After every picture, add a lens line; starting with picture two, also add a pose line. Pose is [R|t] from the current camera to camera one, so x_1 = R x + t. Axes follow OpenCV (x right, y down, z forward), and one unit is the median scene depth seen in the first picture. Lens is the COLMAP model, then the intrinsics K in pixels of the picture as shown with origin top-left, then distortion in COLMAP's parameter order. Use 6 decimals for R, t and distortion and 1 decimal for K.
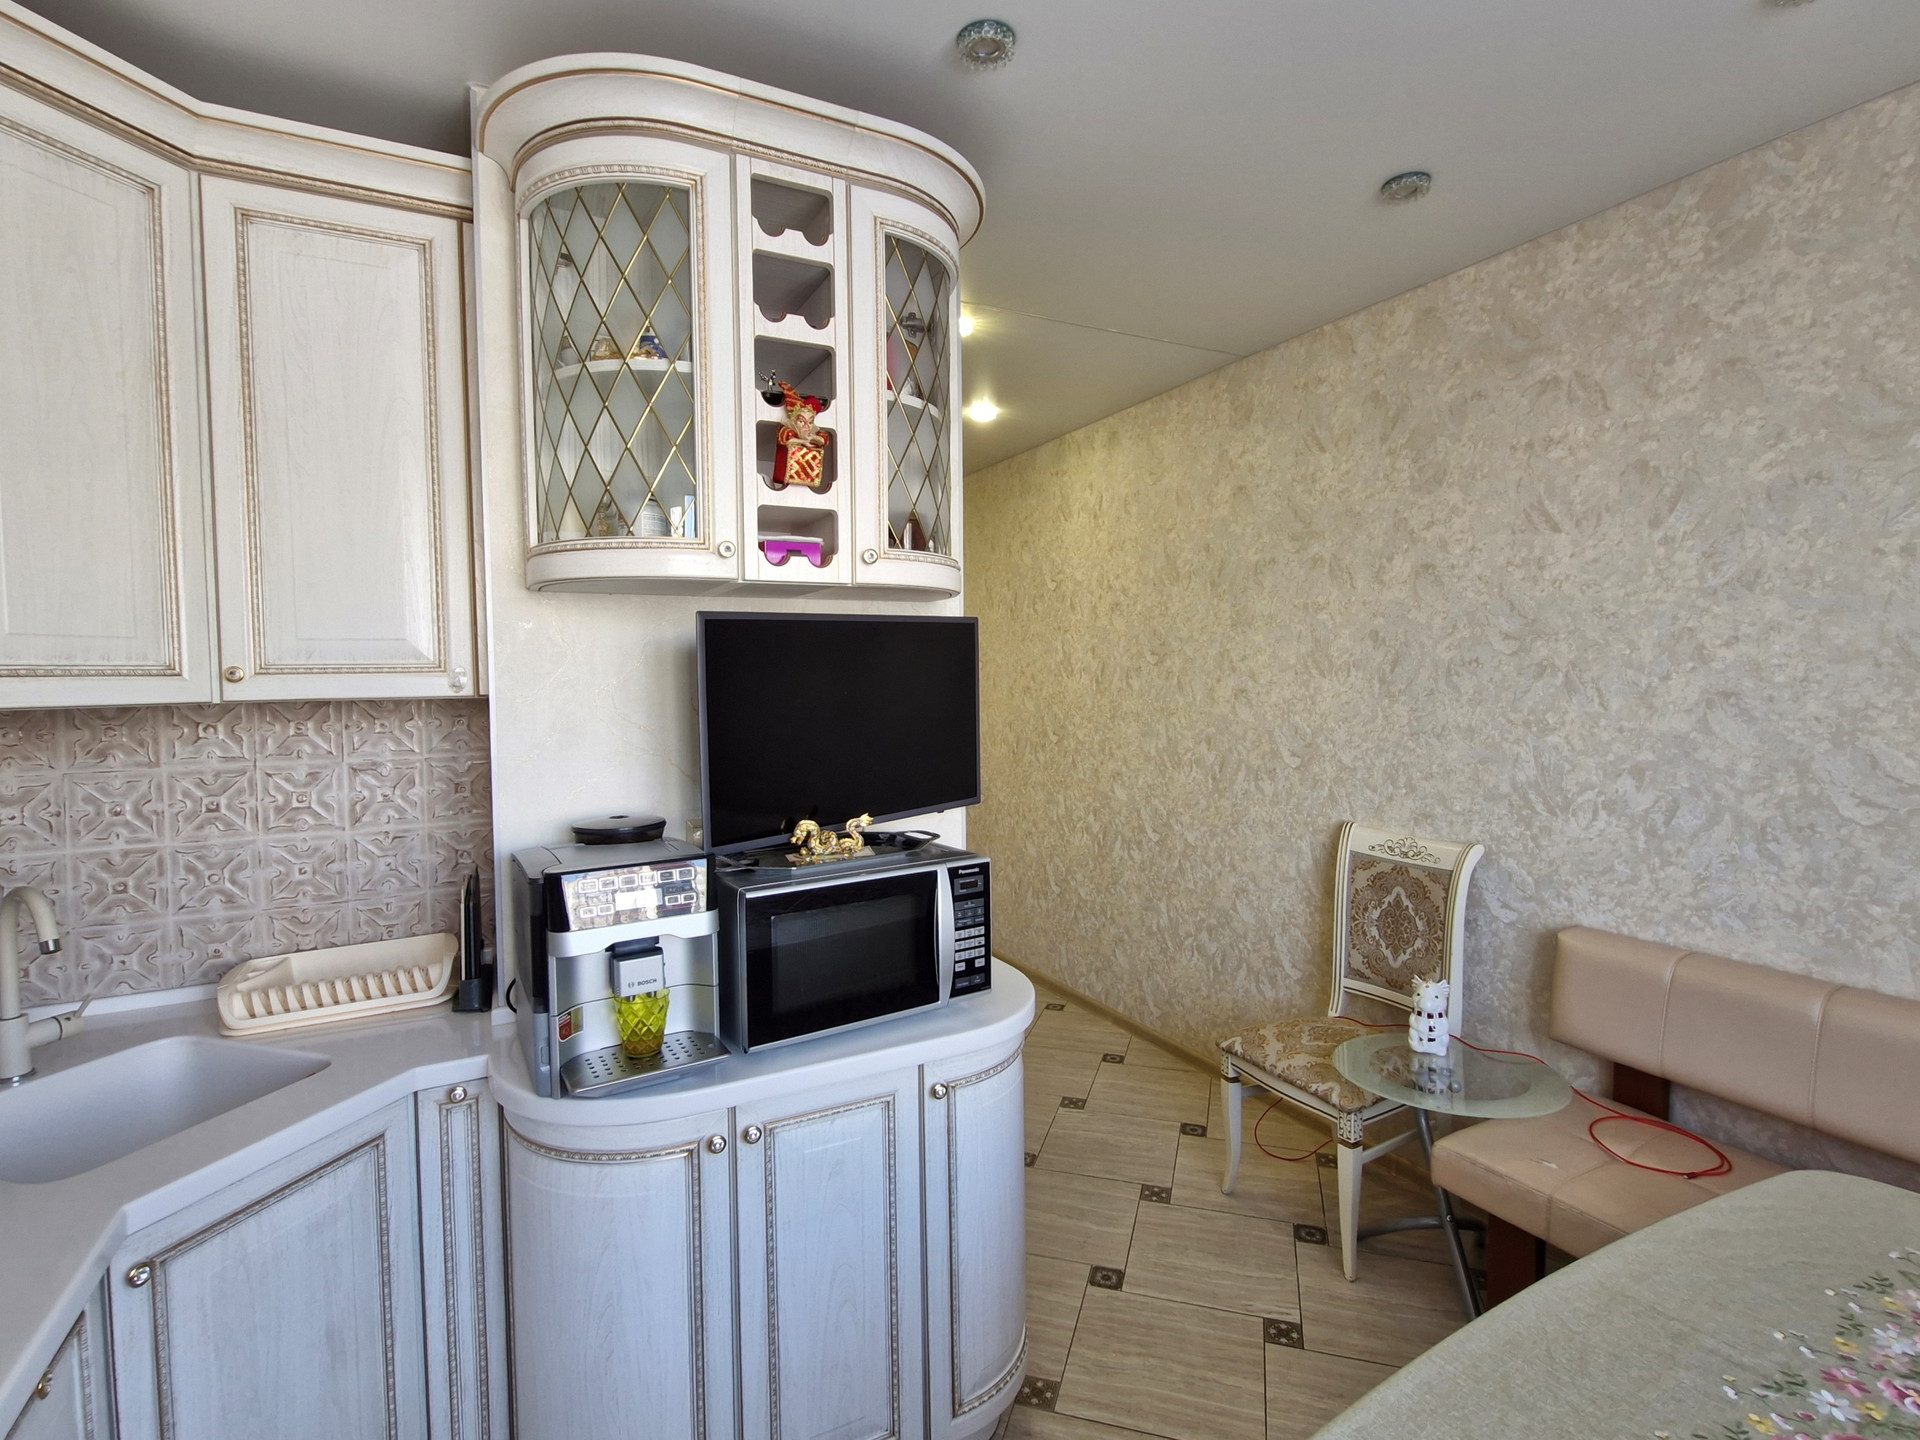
lens RADIAL K [[922.9, 0, 954.5], [0, 922.9, 711.6], [0, 0, 1]] dist [0.000564, -0.003504]
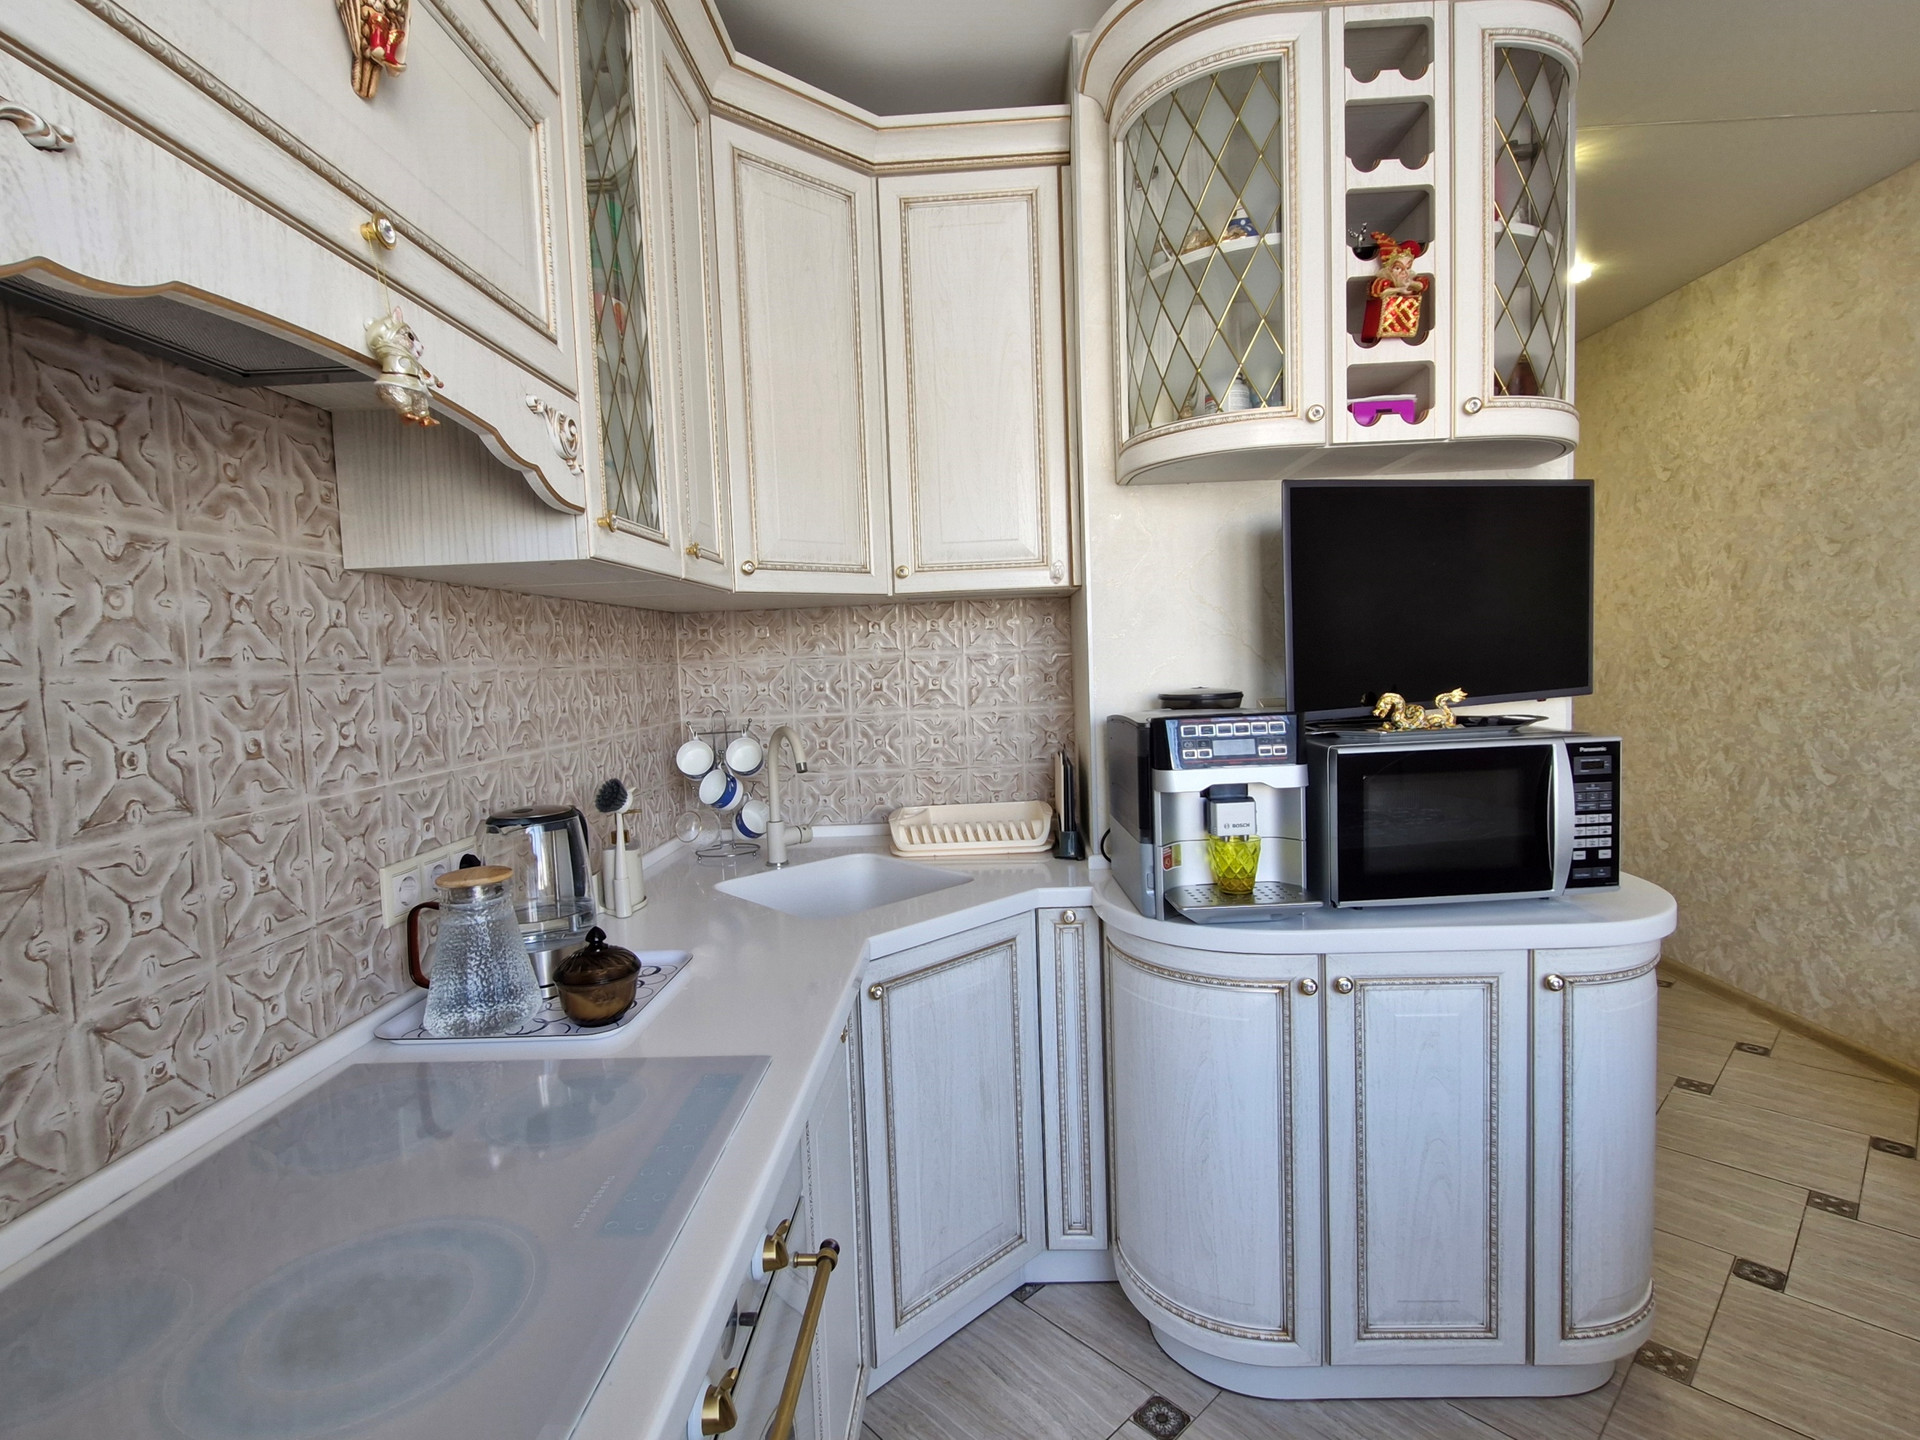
lens RADIAL K [[922.9, 0, 954.5], [0, 922.9, 711.6], [0, 0, 1]] dist [0.000564, -0.003504]
pose [[0.867277, 0.012895, -0.497659, -0.075992], [0.005344, 0.999366, 0.035208, 0.102339], [0.497798, -0.033195, 0.866658, -0.073489]]
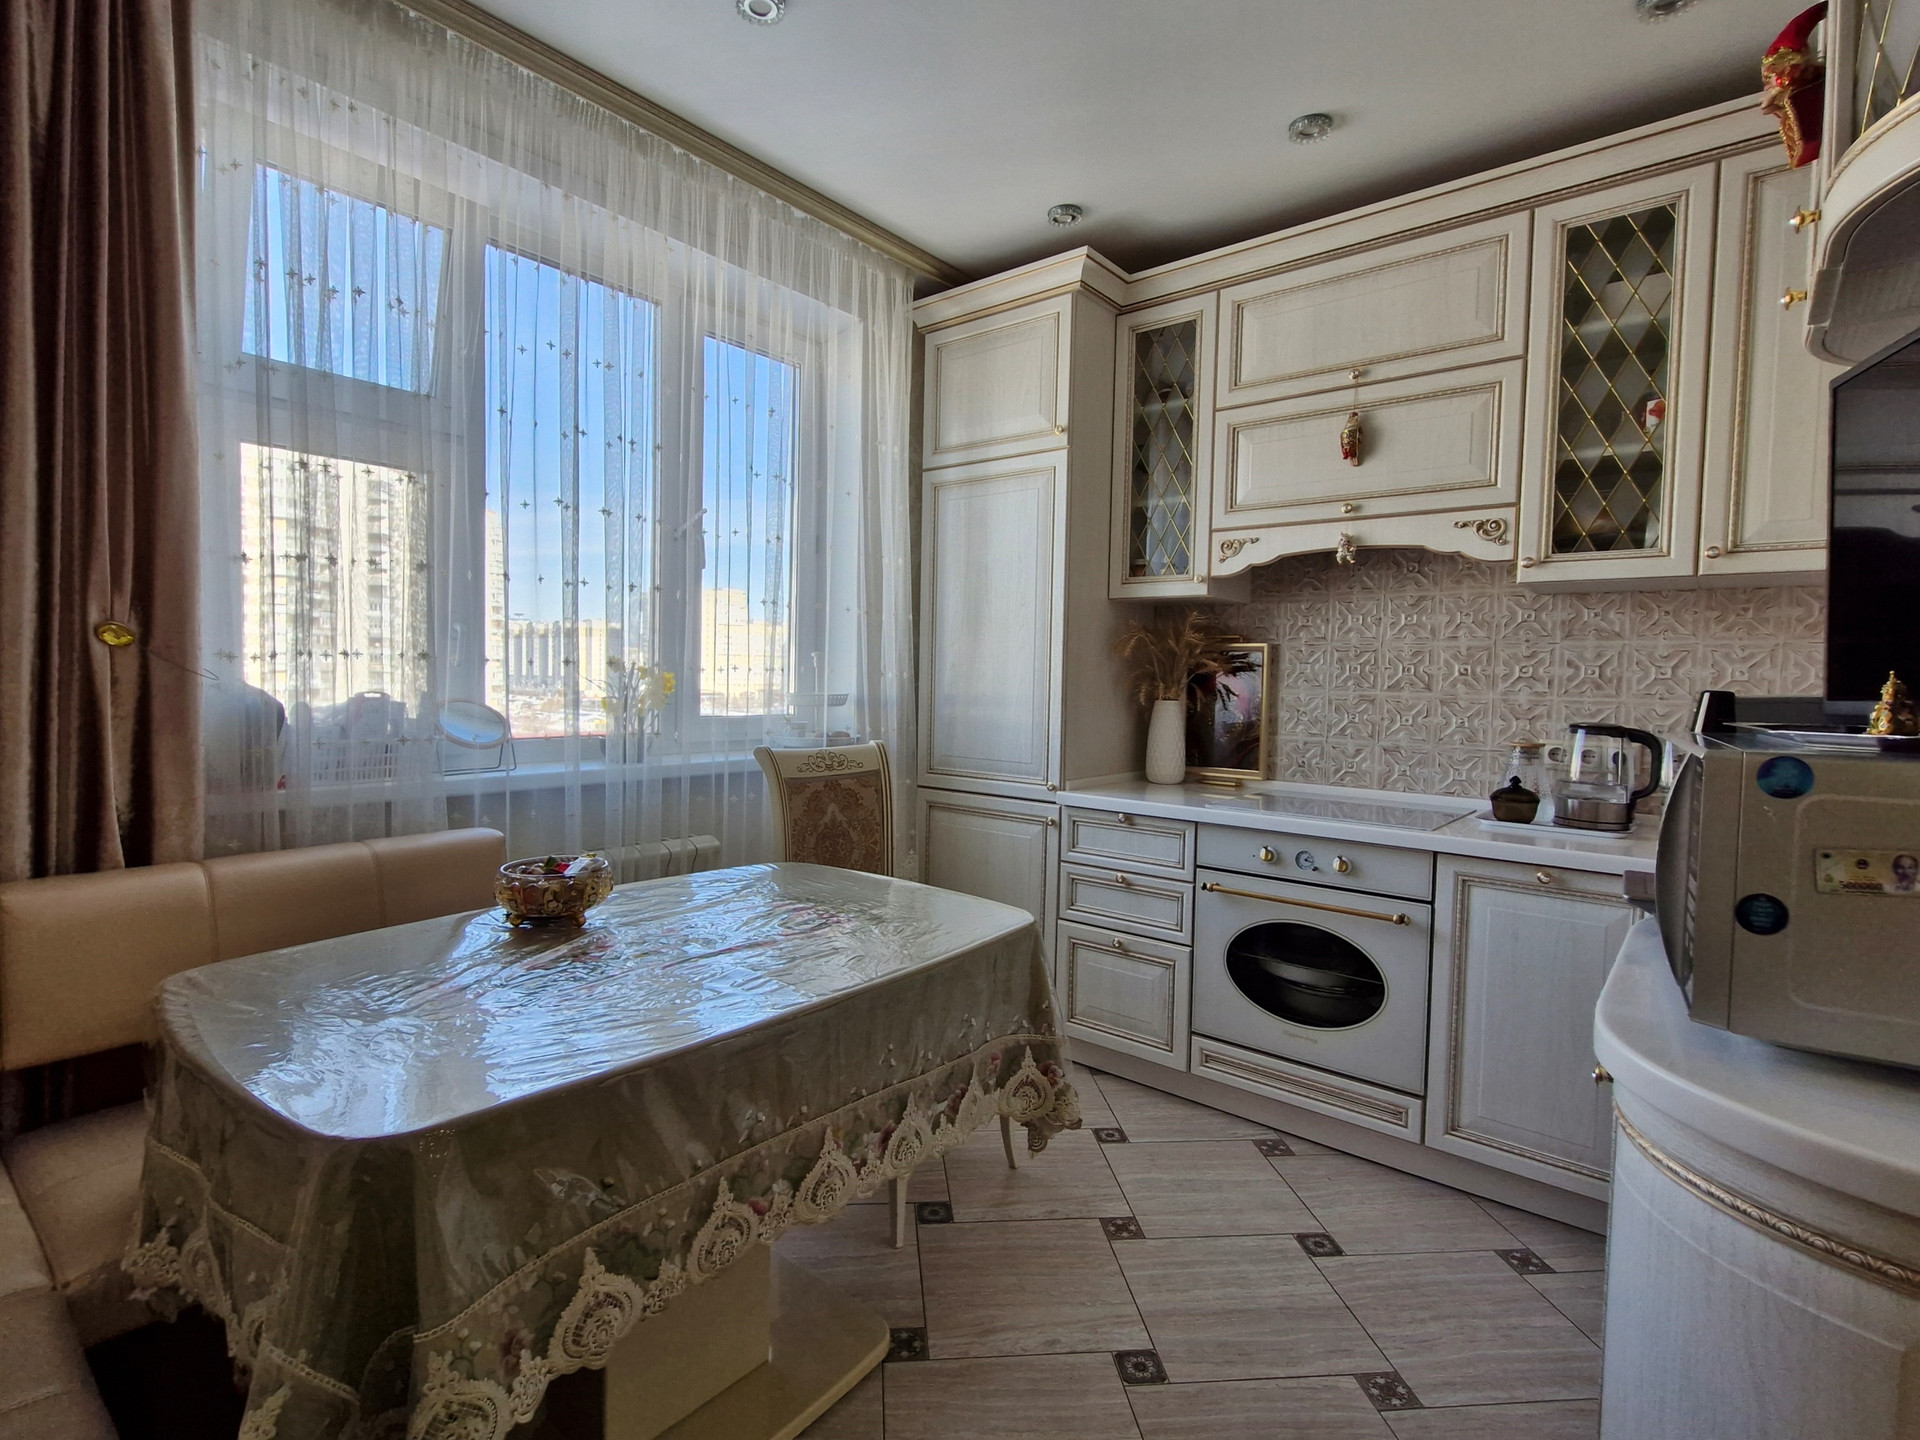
lens RADIAL K [[922.9, 0, 954.5], [0, 922.9, 711.6], [0, 0, 1]] dist [0.000564, -0.003504]
pose [[-0.923443, 0.010678, -0.383587, 0.613371], [-0.021838, 0.996530, 0.080314, 0.105927], [0.383114, 0.082542, -0.920006, 1.317989]]
